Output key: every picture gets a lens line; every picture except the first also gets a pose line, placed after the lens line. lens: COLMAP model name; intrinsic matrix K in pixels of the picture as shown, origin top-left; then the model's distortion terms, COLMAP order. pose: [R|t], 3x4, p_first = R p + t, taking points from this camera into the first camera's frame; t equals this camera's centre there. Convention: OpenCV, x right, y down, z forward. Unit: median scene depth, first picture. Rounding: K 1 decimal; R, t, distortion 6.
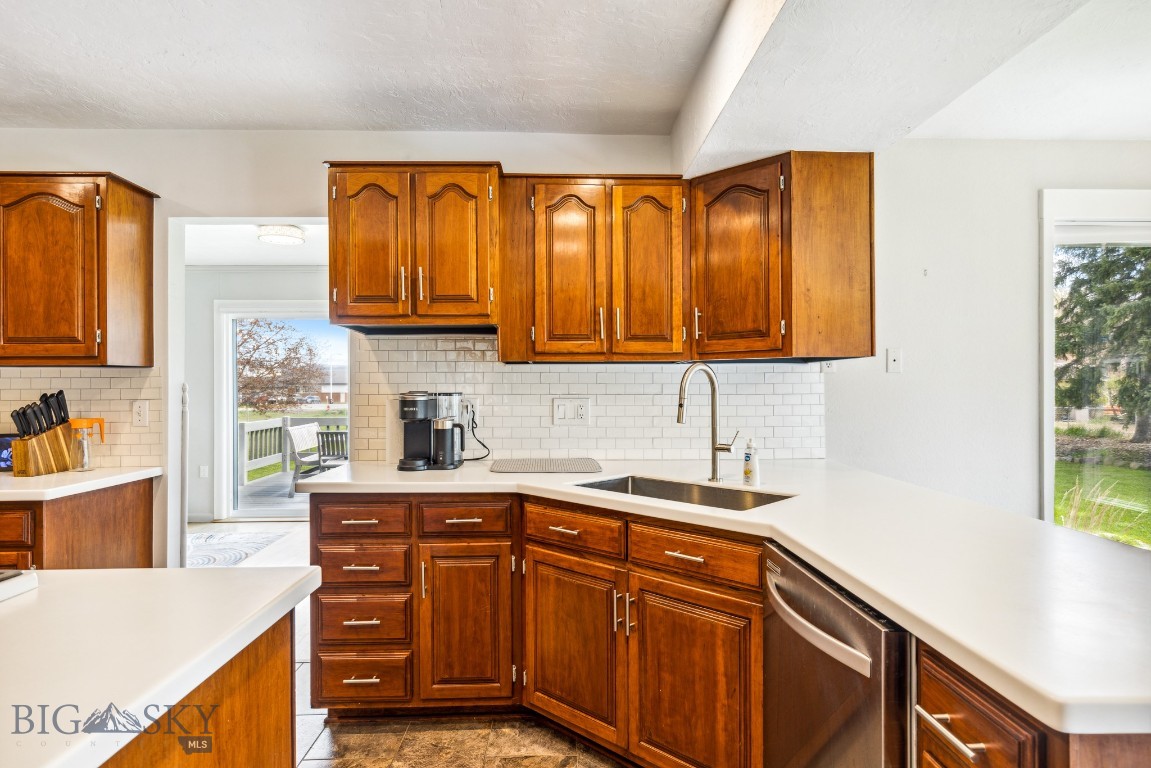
lens RADIAL K [[627.0, 0, 575.8], [0, 627.0, 385.3], [0, 0, 1]] dist [-0.000727, 0.000014]
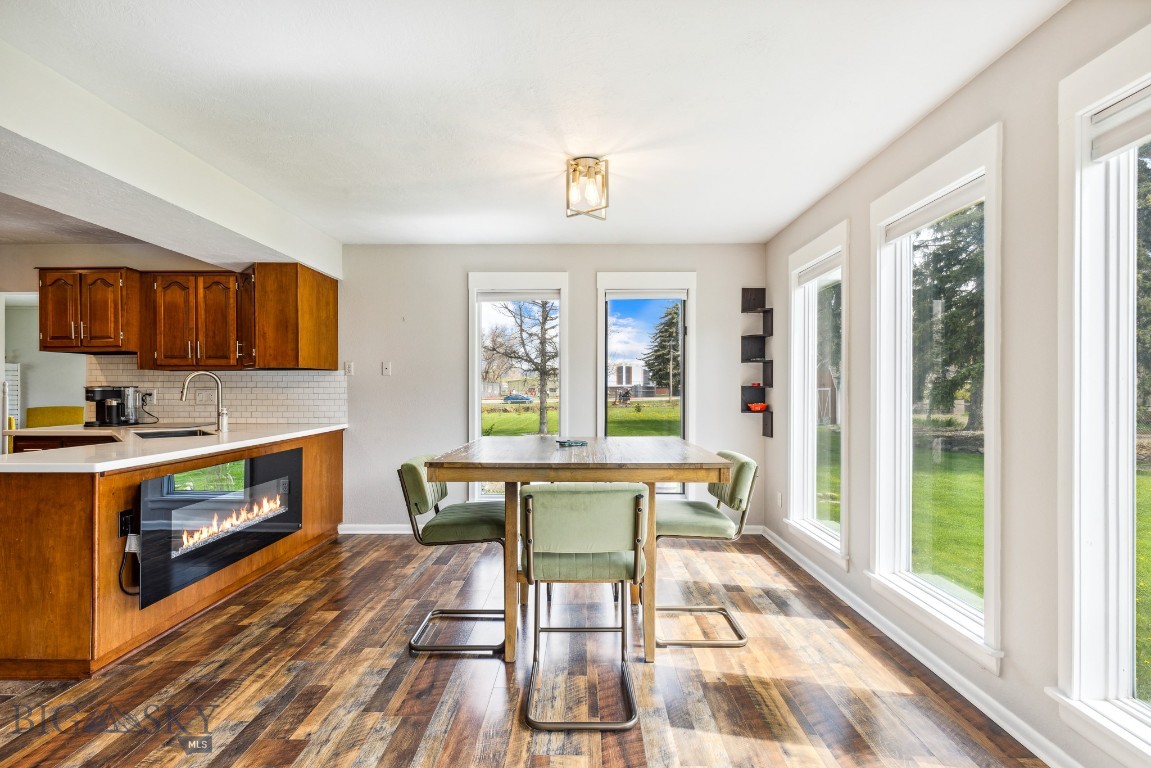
lens RADIAL K [[528.1, 0, 575.0], [0, 528.1, 387.7], [0, 0, 1]] dist [0.004624, 0.000178]
pose [[0.999458, -0.000836, -0.032913, 1.256421], [0.000877, 0.999999, 0.001239, 0.015646], [0.032912, -0.001267, 0.999457, -0.563171]]
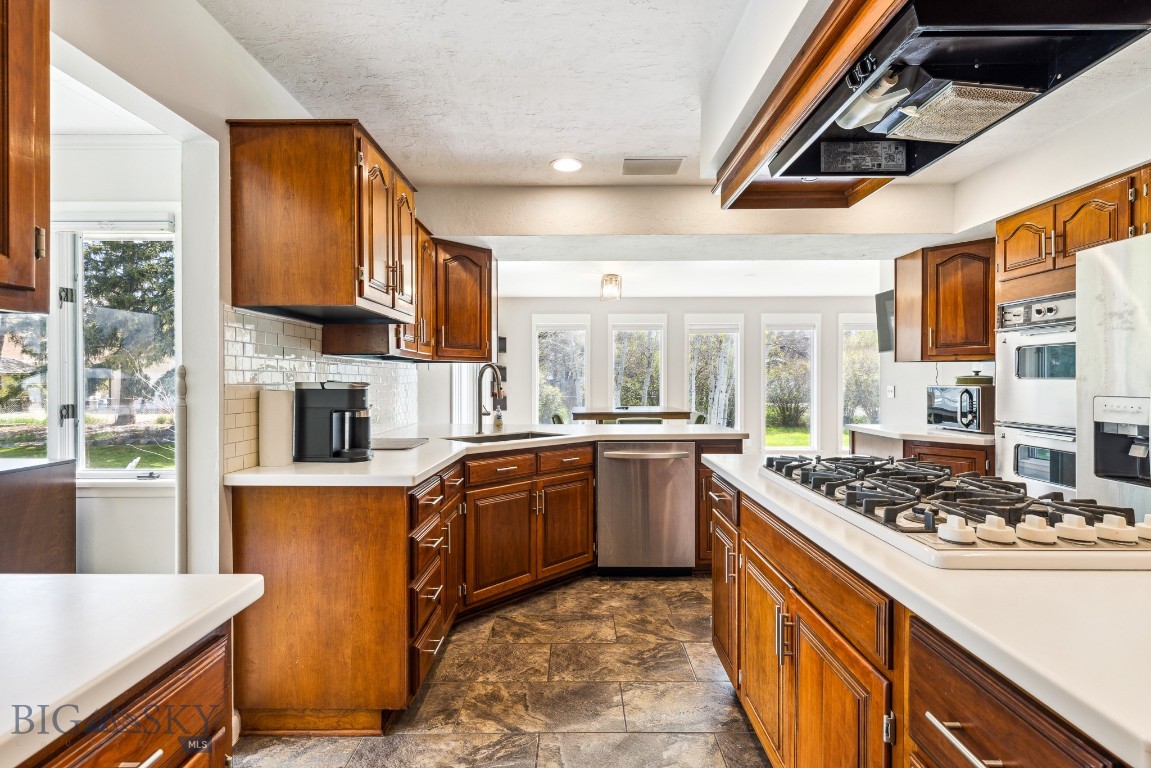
lens RADIAL K [[528.1, 0, 575.9], [0, 528.1, 383.8], [0, 0, 1]] dist [0.004624, 0.000178]
pose [[0.033249, -0.004942, 0.999435, -1.012457], [-0.005724, 0.999970, 0.005135, 0.007672], [-0.999431, -0.005892, 0.033219, 0.594053]]
